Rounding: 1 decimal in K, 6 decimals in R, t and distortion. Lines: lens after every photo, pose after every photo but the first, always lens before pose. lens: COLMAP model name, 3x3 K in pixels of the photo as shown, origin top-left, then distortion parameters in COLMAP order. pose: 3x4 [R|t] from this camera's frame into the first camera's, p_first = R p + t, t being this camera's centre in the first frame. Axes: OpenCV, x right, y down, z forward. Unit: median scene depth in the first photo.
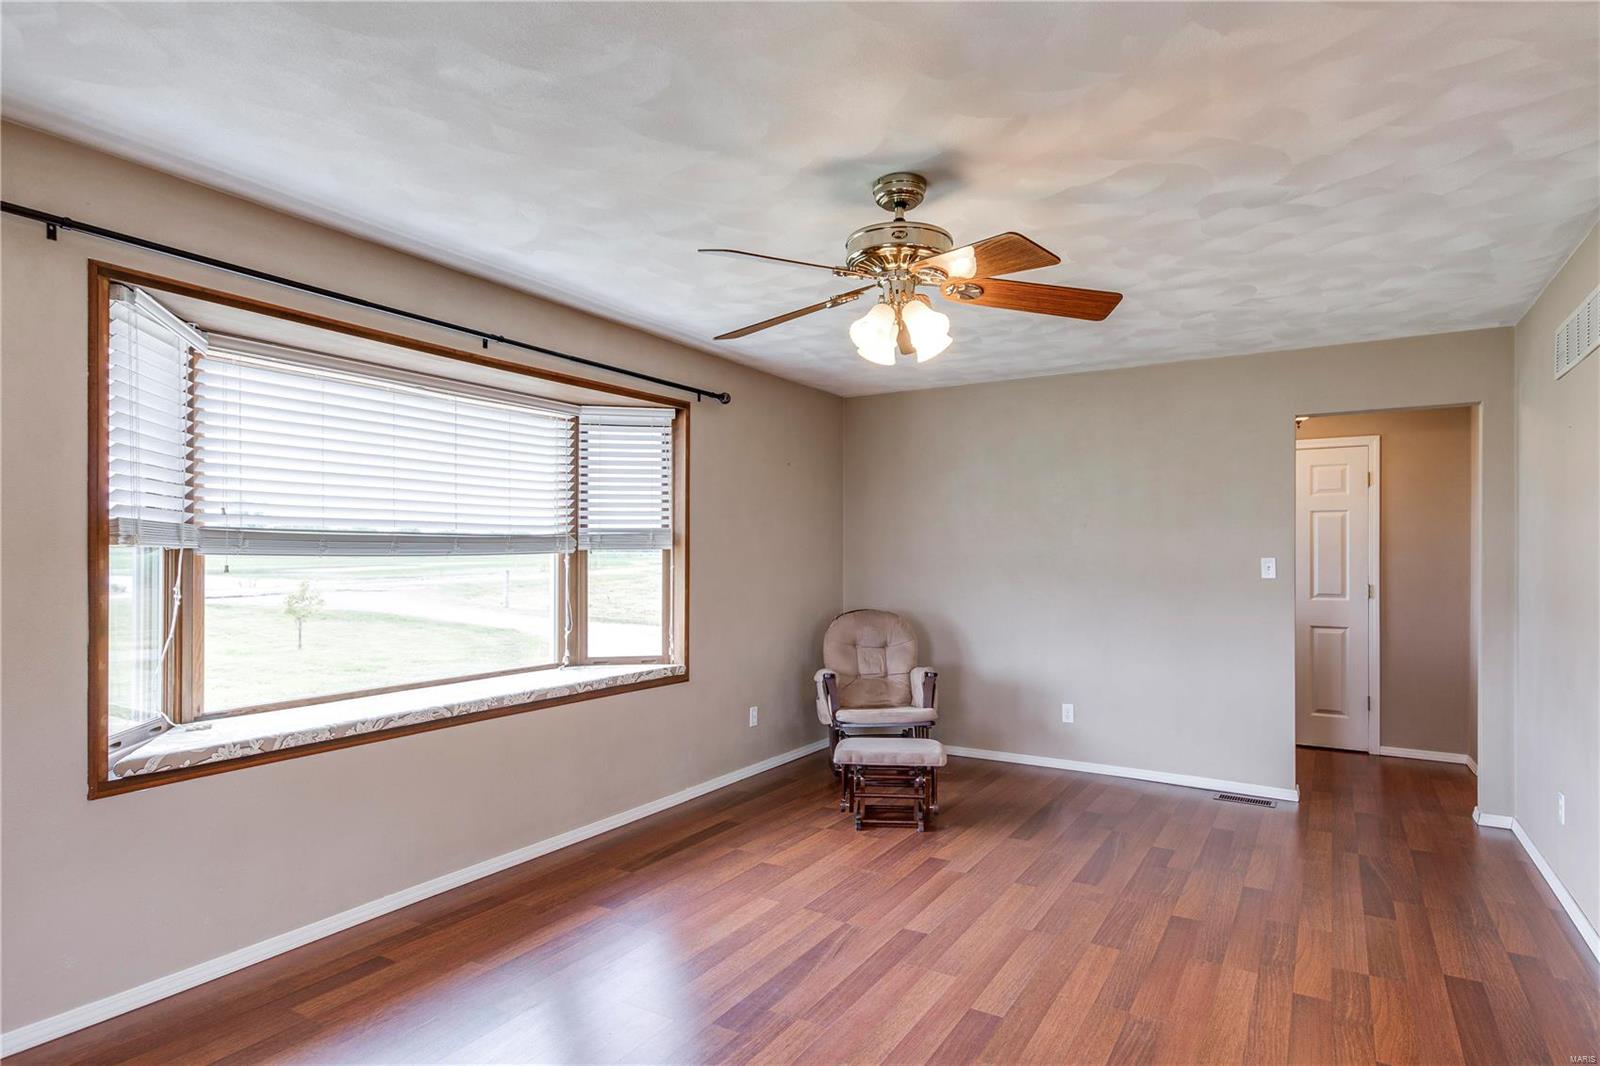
lens RADIAL K [[859.2, 0, 806.1], [0, 859.2, 549.8], [0, 0, 1]] dist [-0.006740, -0.006957]
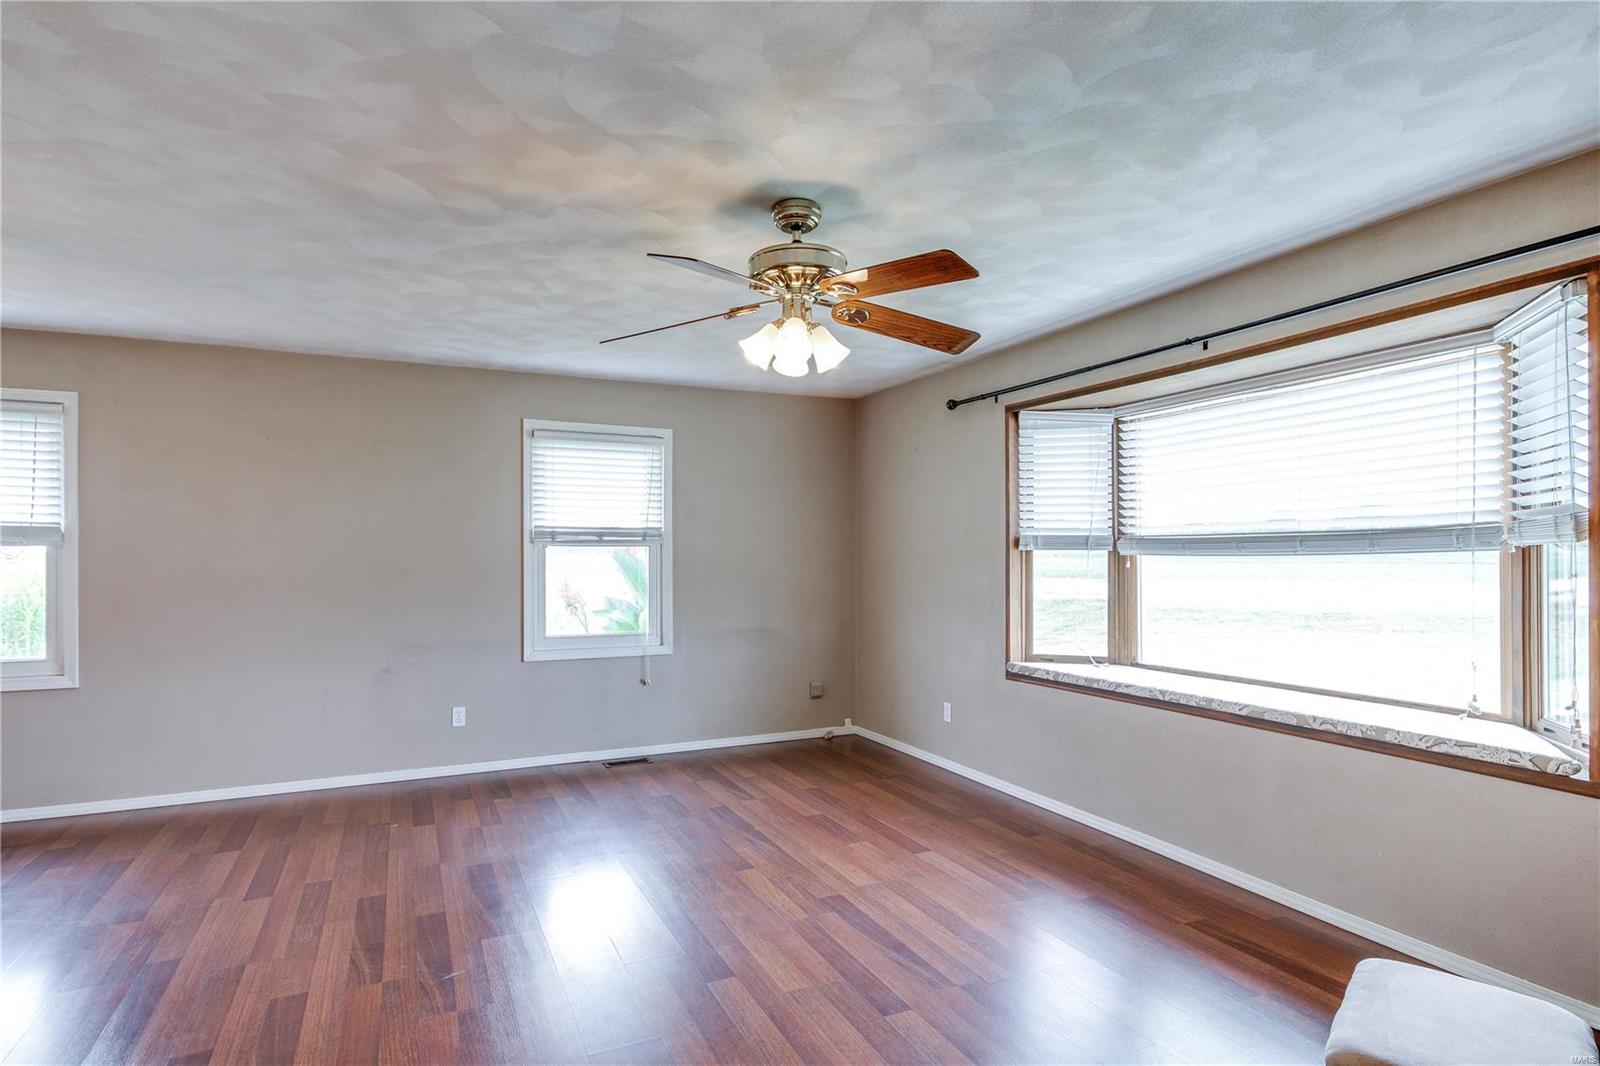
lens RADIAL K [[859.2, 0, 800.2], [0, 859.2, 537.5], [0, 0, 1]] dist [-0.006740, -0.006957]
pose [[-0.565004, -0.010134, -0.825026, 0.800879], [0.014039, 0.999662, -0.021894, 0.001042], [0.824969, -0.023953, -0.564671, 1.290016]]
